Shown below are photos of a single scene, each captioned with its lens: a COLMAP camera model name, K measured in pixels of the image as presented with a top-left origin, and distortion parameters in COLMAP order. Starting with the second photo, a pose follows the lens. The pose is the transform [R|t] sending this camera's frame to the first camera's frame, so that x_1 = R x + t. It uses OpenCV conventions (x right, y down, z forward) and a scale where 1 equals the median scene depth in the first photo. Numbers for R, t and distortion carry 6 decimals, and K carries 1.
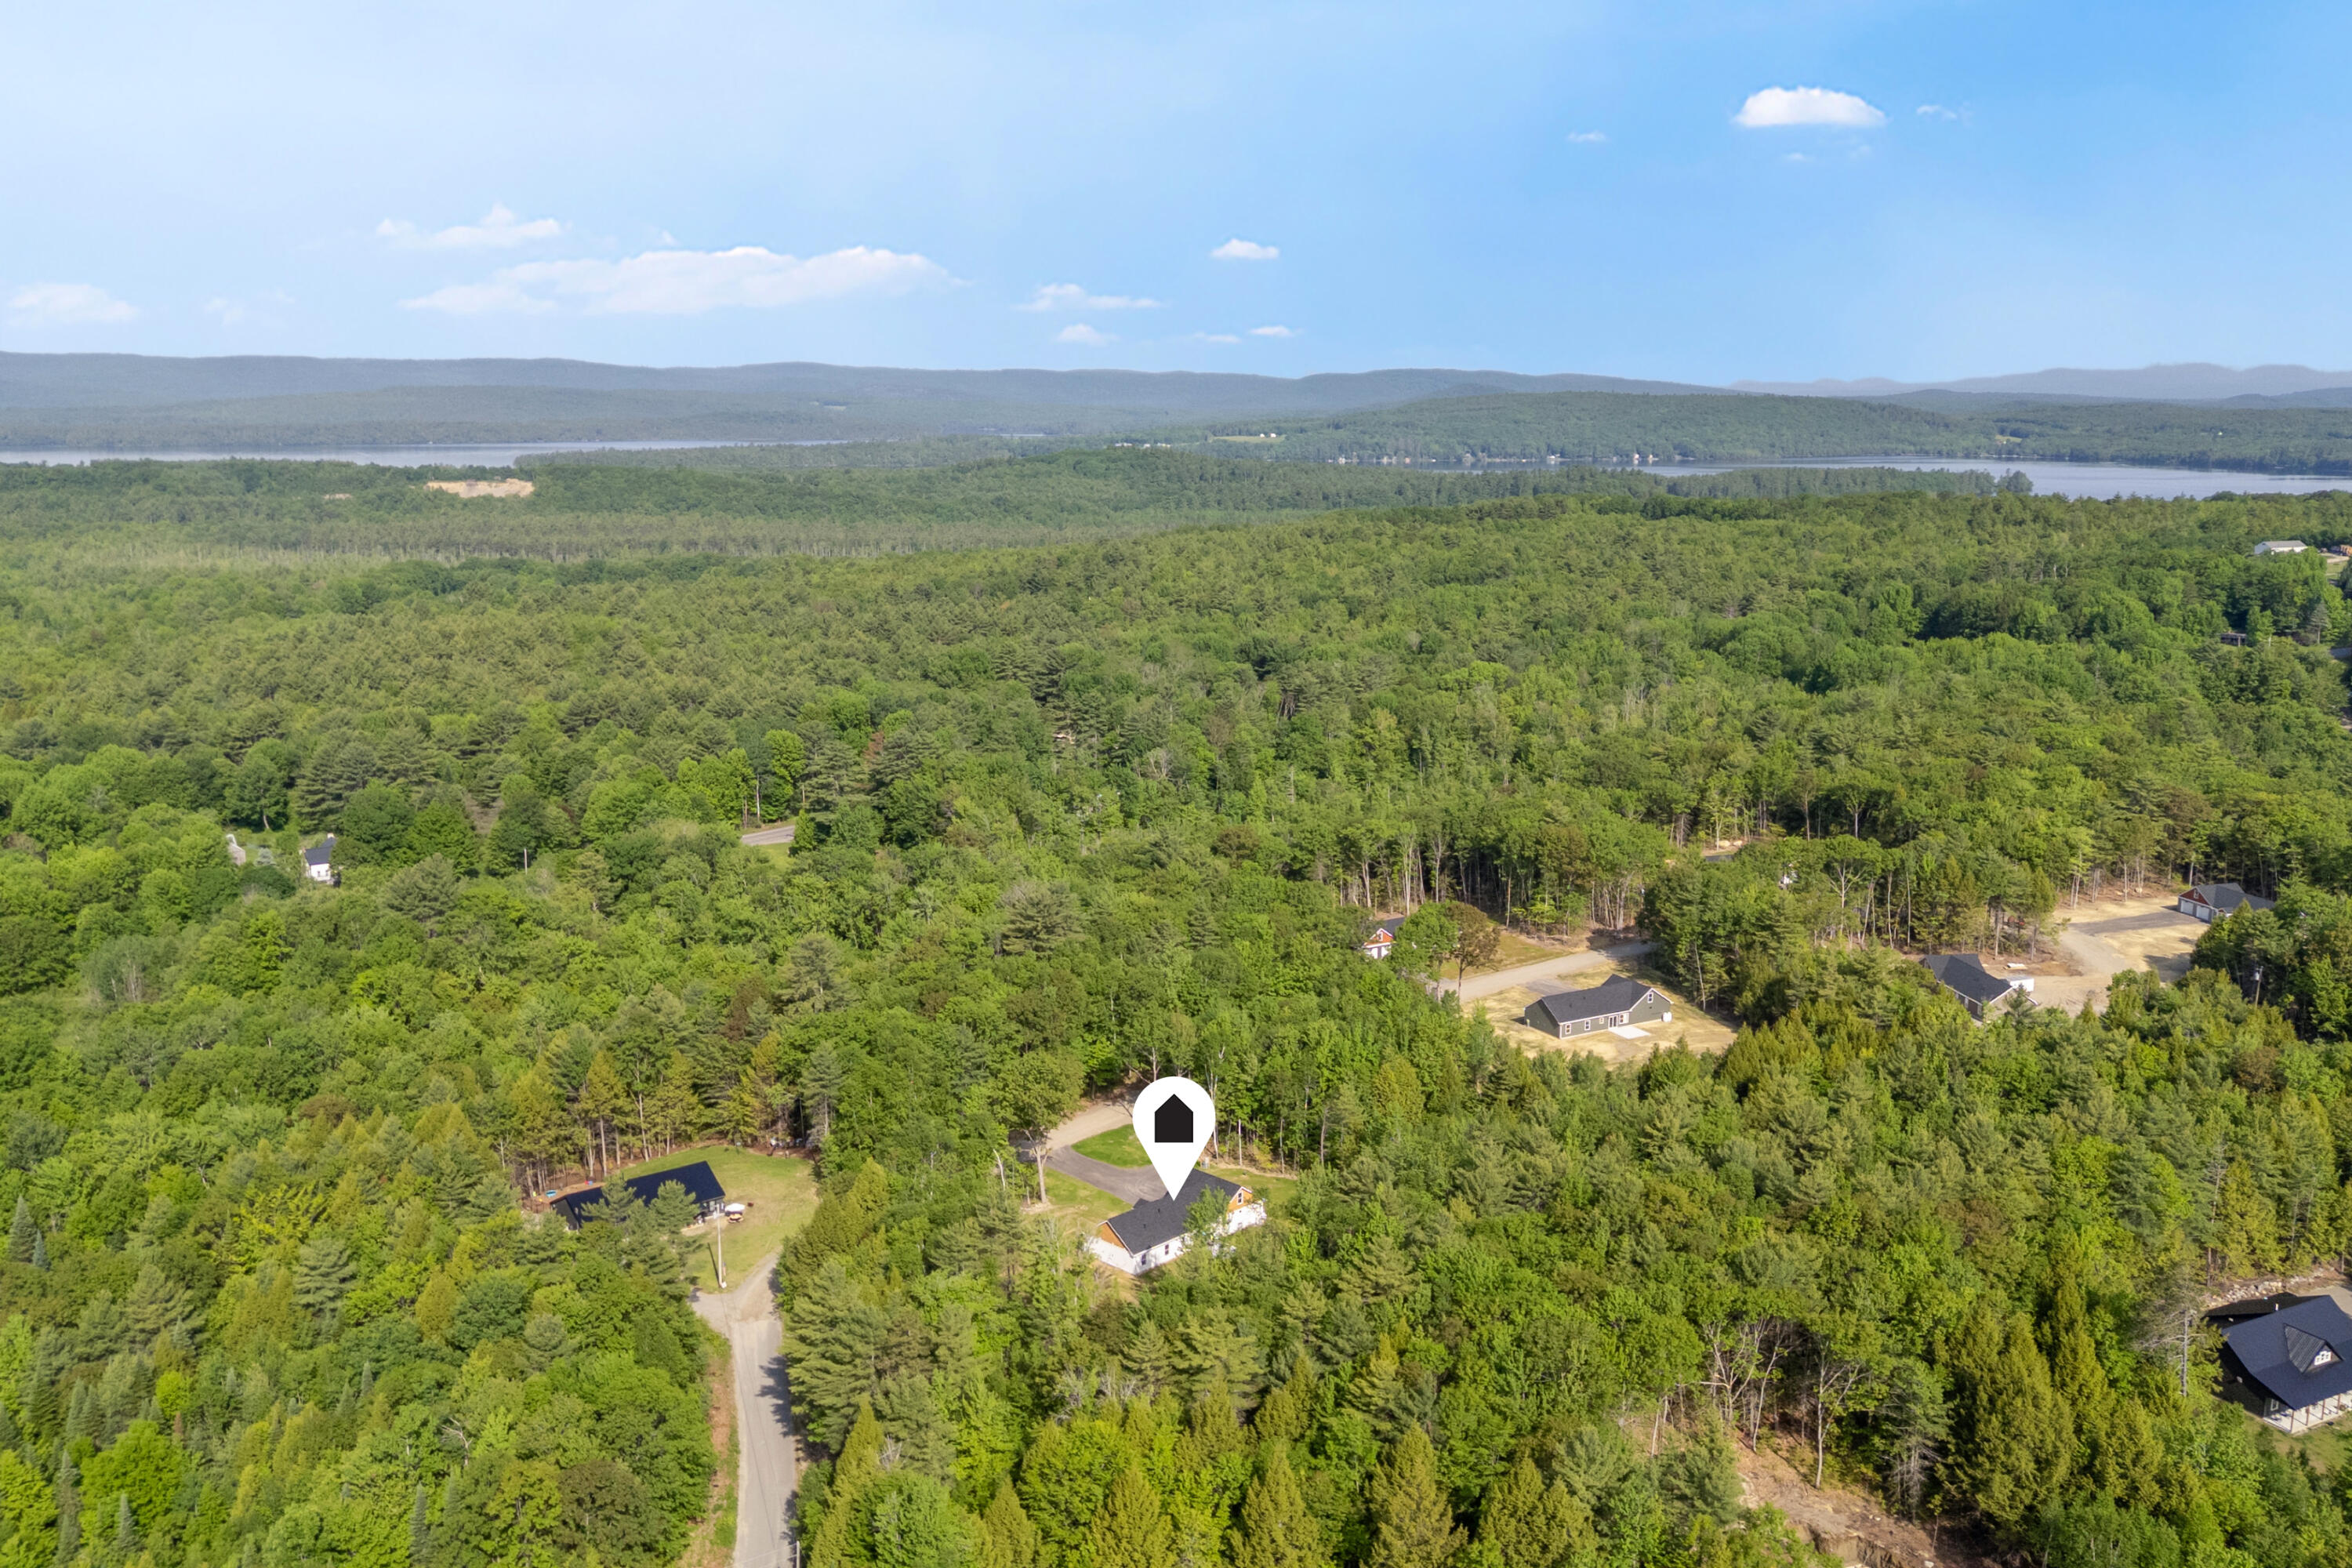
lens RADIAL K [[2056.2, 0, 1173.7], [0, 2056.2, 787.2], [0, 0, 1]] dist [0.050209, -0.029720]
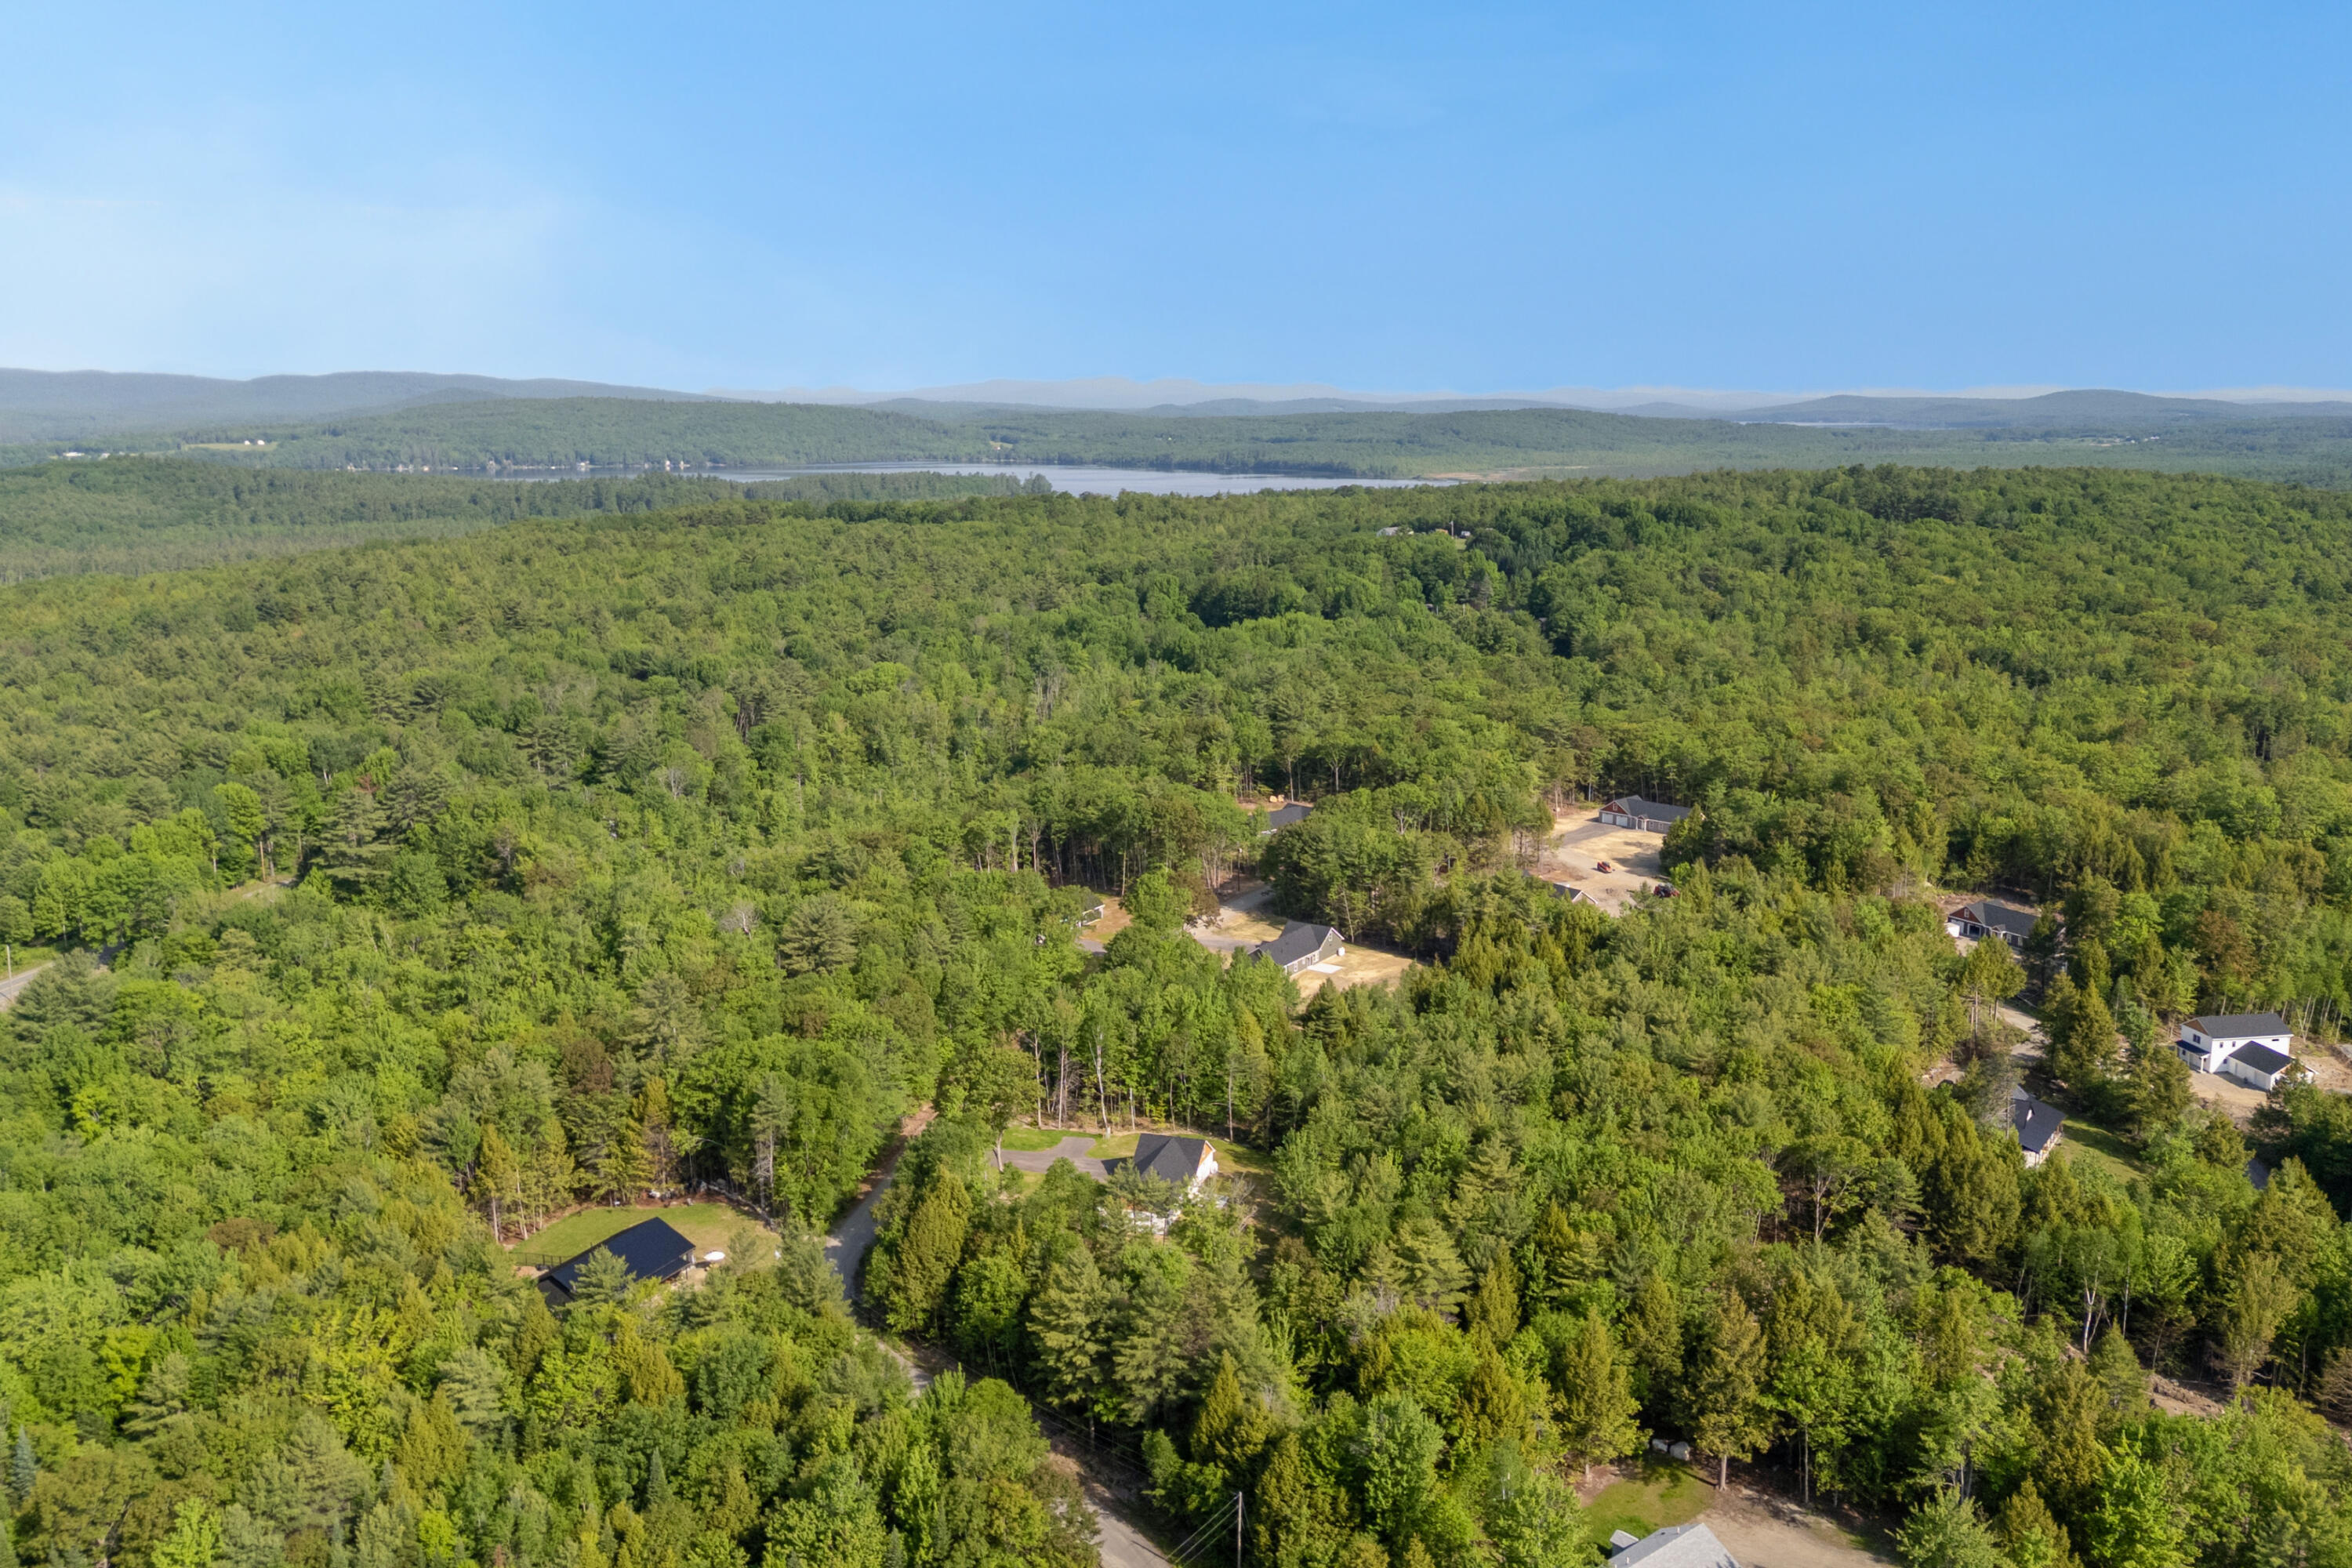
lens RADIAL K [[2056.2, 0, 1173.3], [0, 2056.2, 781.5], [0, 0, 1]] dist [0.050209, -0.029720]
pose [[0.869086, -0.088071, 0.486757, -0.101938], [0.090846, 0.995703, 0.017954, -0.002958], [-0.486247, 0.028617, 0.873353, 0.014228]]
